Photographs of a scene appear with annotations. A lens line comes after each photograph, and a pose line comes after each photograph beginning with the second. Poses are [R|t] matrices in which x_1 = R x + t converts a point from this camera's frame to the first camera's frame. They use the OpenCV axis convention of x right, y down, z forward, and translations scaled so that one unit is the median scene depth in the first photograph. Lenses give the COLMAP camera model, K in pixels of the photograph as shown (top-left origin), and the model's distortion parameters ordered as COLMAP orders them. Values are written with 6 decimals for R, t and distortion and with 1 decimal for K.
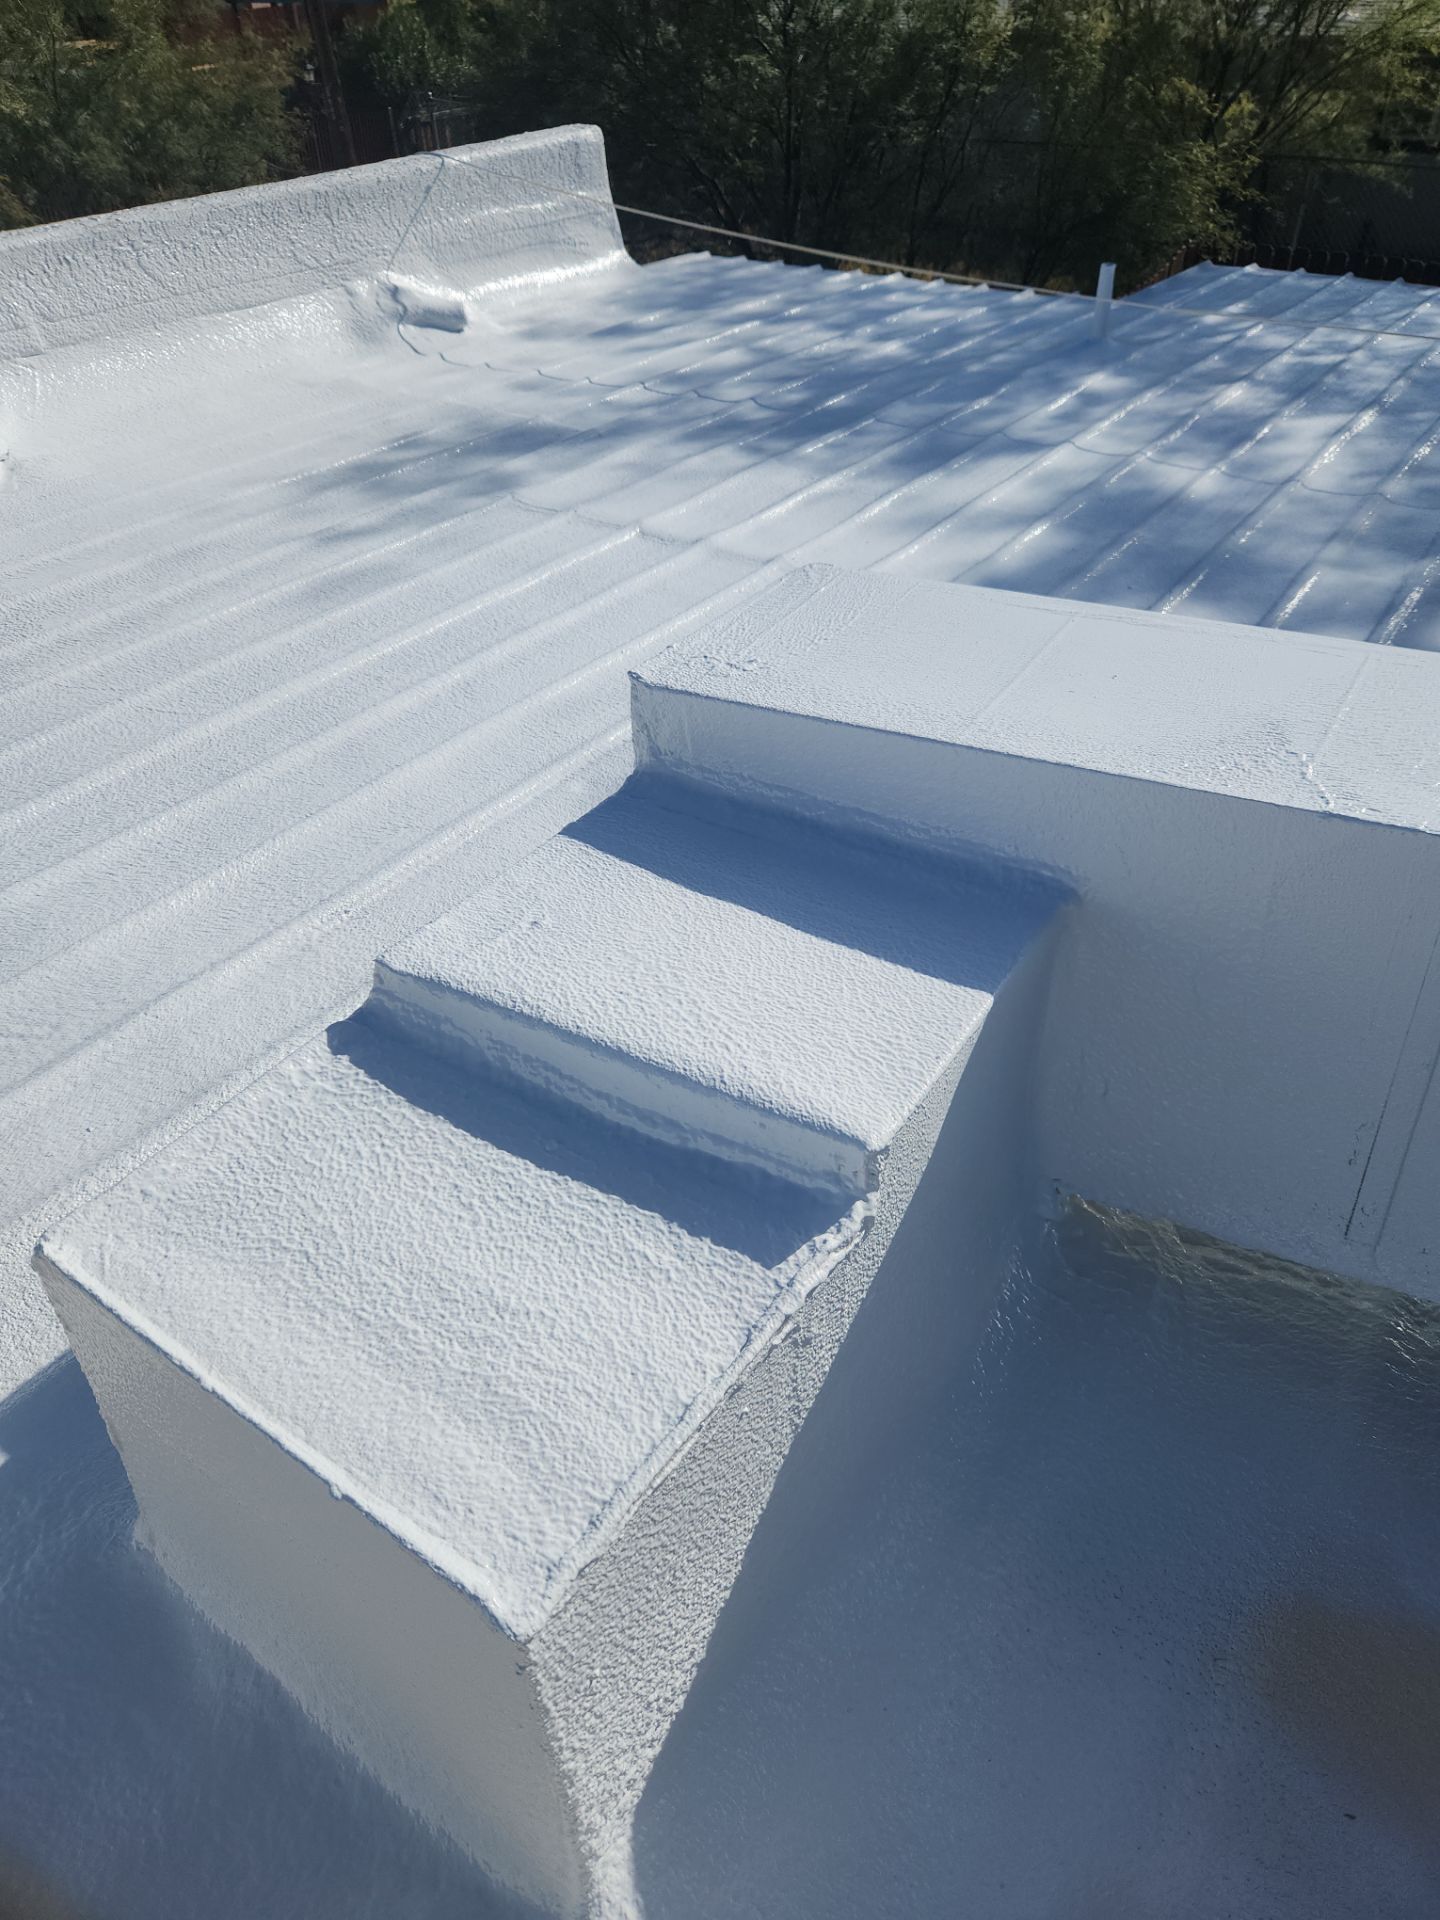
lens RADIAL K [[1313.3, 0, 720.0], [0, 1313.3, 960.0], [0, 0, 1]] dist [0.073890, -0.064909]
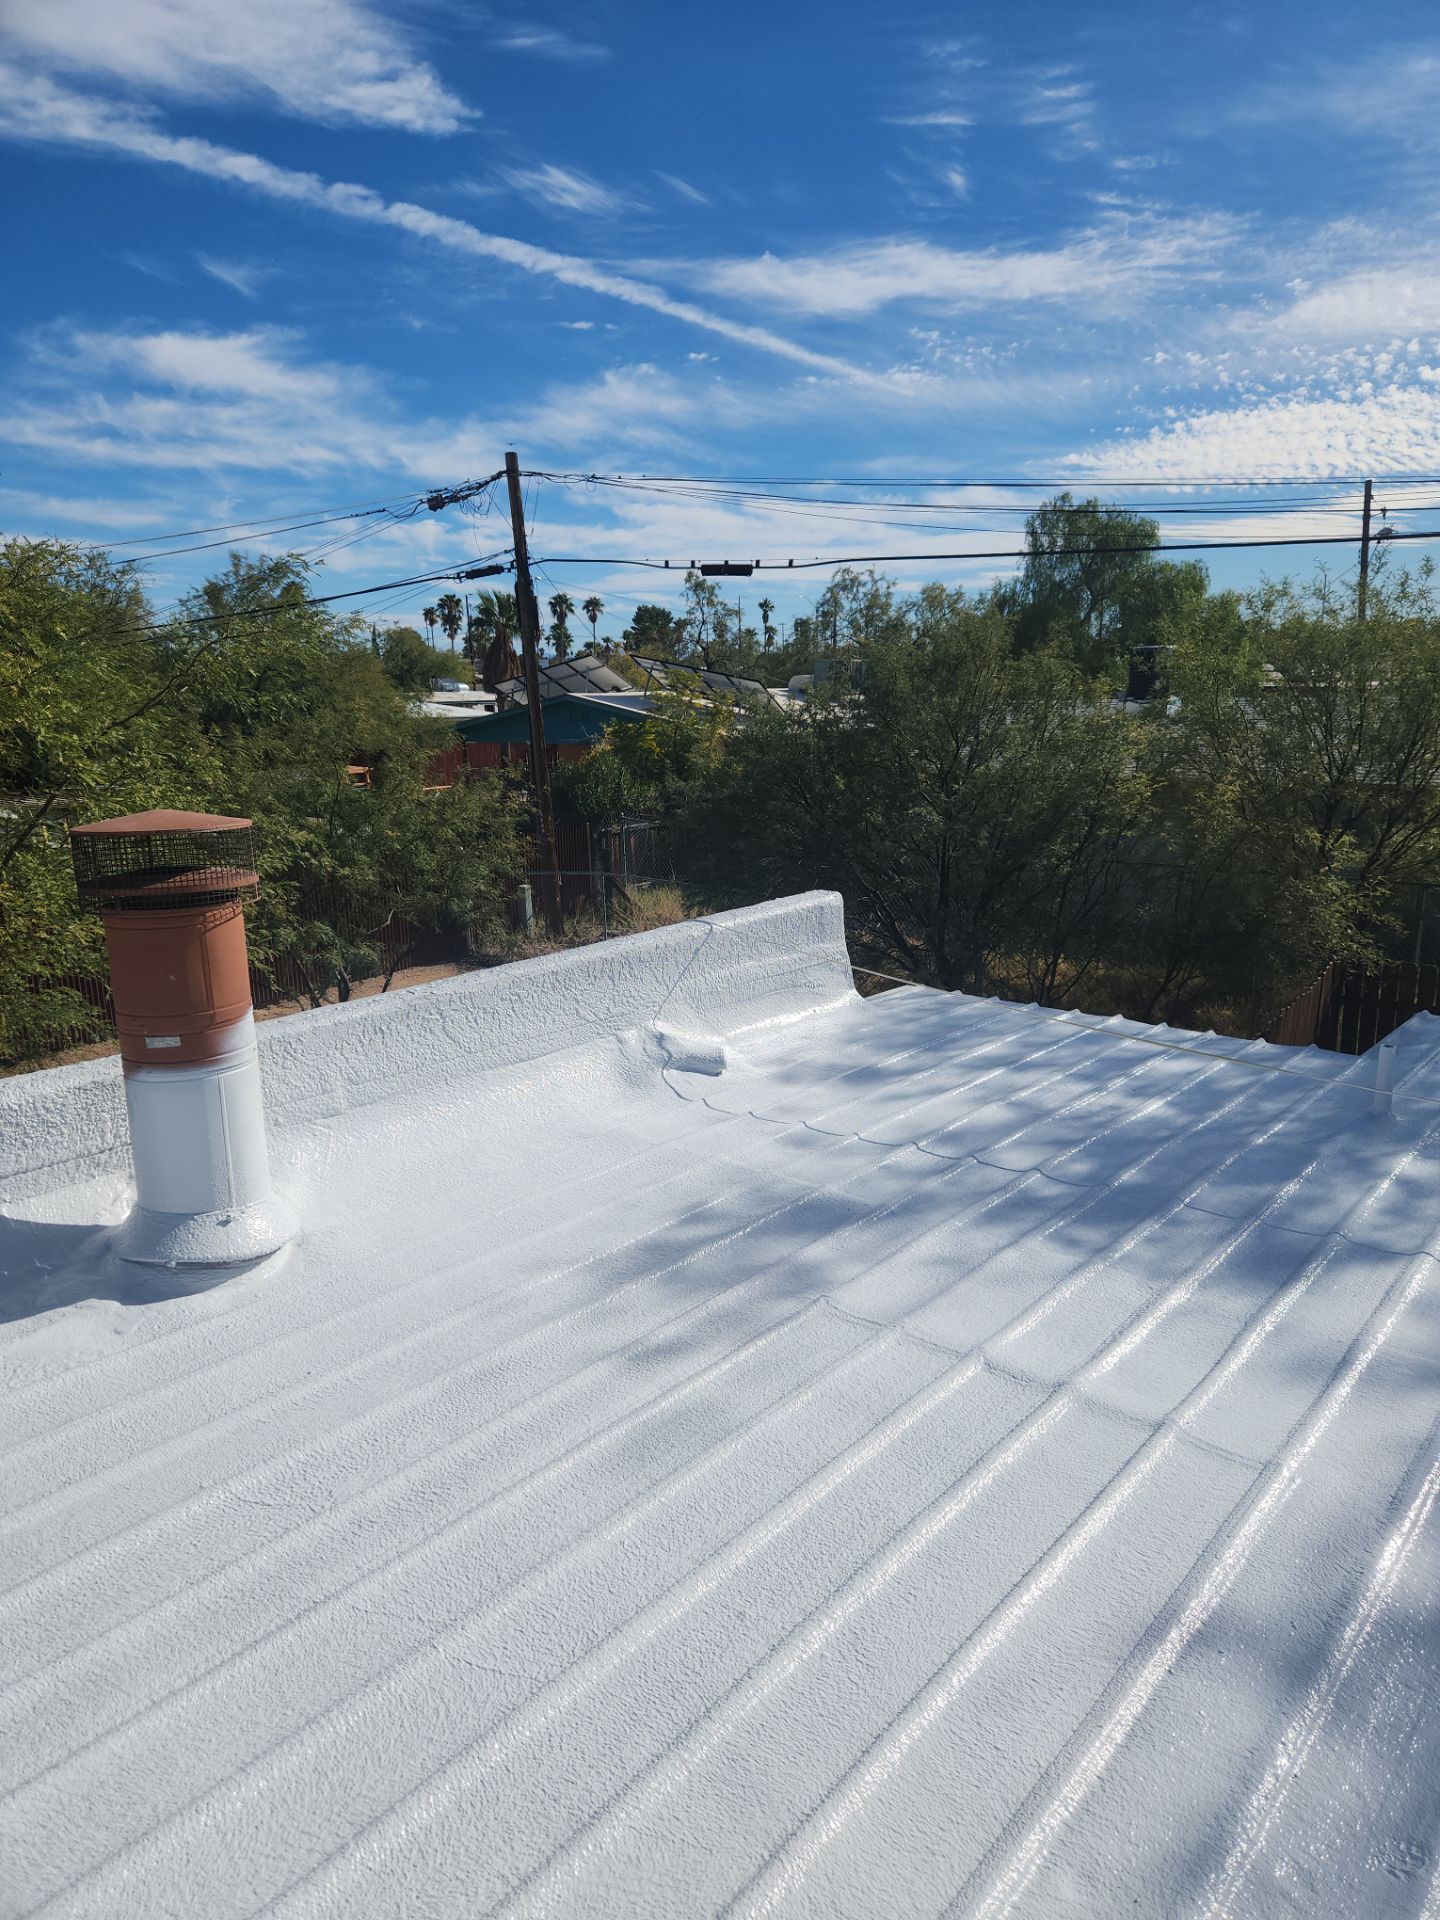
lens RADIAL K [[1313.3, 0, 720.0], [0, 1313.3, 960.0], [0, 0, 1]] dist [0.073890, -0.064909]
pose [[0.995822, 0.028932, -0.086610, -0.124122], [-0.063936, 0.898105, -0.435108, -0.126975], [0.065197, 0.438828, 0.896203, 0.064326]]
